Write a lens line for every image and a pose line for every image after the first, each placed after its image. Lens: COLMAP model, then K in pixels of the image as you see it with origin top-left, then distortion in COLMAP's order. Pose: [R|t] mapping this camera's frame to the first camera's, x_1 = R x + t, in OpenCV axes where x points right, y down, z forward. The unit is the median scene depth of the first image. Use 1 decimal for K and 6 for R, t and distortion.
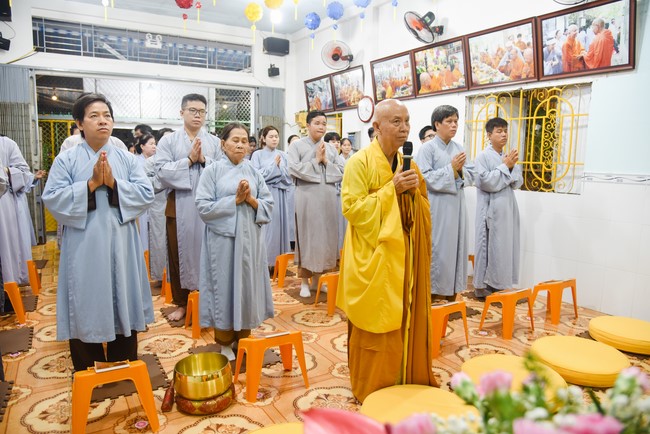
lens RADIAL K [[459.5, 0, 324.5], [0, 459.5, 219.9], [0, 0, 1]] dist [0.001657, -0.001198]
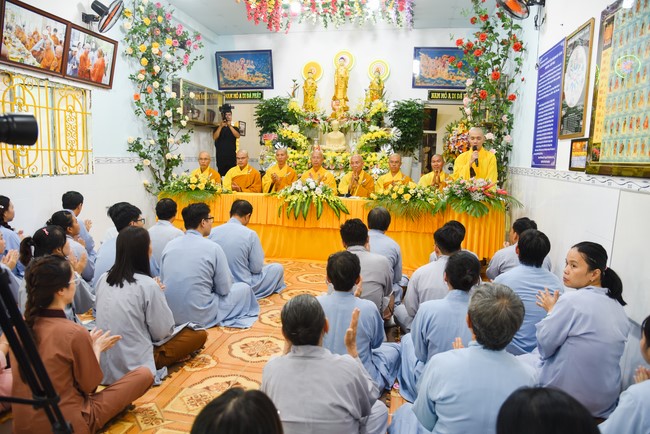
lens RADIAL K [[459.5, 0, 324.3], [0, 459.5, 213.9], [0, 0, 1]] dist [0.001657, -0.001198]
pose [[-0.763917, -0.099317, 0.637626, -0.785879], [0.080248, 0.965795, 0.246576, -0.213368], [-0.640305, 0.239532, -0.729818, 1.531700]]
